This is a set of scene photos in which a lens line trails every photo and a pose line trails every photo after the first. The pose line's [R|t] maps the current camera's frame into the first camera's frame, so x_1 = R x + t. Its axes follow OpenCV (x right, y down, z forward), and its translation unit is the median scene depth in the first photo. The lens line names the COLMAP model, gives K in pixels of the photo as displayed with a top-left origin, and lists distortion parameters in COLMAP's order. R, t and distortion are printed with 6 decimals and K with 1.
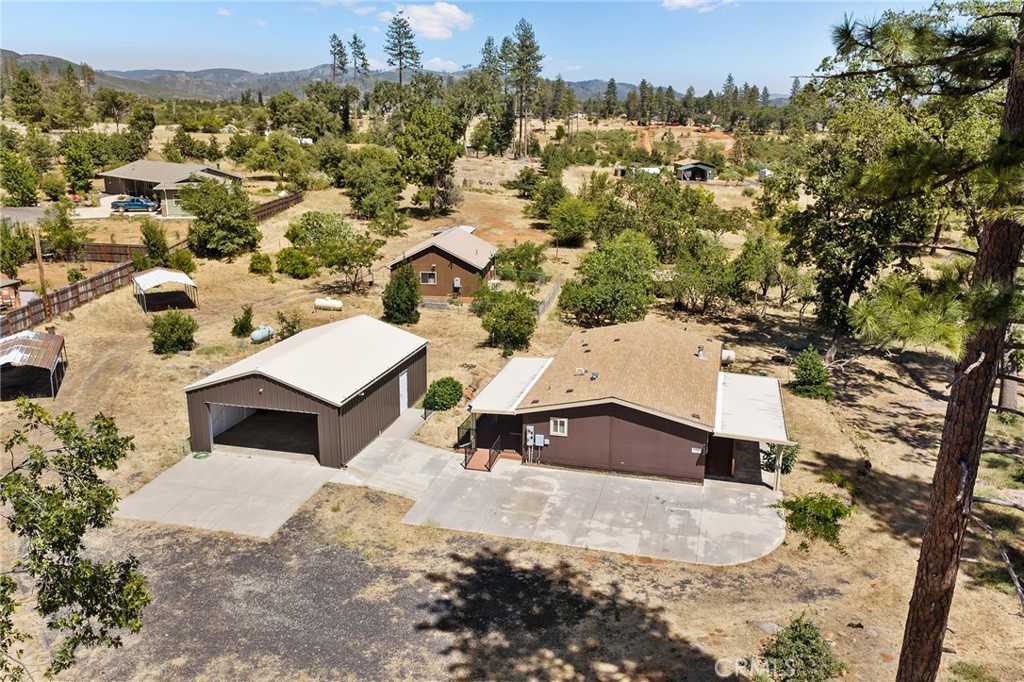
lens RADIAL K [[843.9, 0, 515.1], [0, 843.9, 344.3], [0, 0, 1]] dist [0.027206, -0.058446]
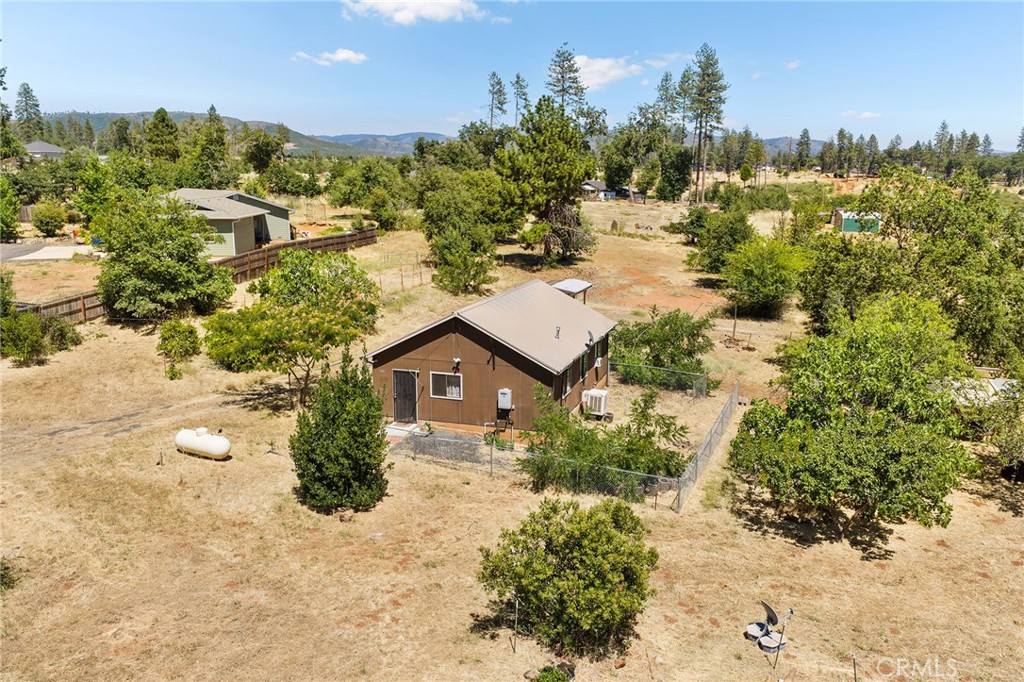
lens RADIAL K [[843.9, 0, 515.1], [0, 843.9, 344.3], [0, 0, 1]] dist [0.027206, -0.058446]
pose [[0.977970, 0.035071, -0.205777, 0.021357], [-0.048662, 0.996929, -0.061363, -0.052795], [0.202993, 0.070024, 0.976673, 0.387762]]
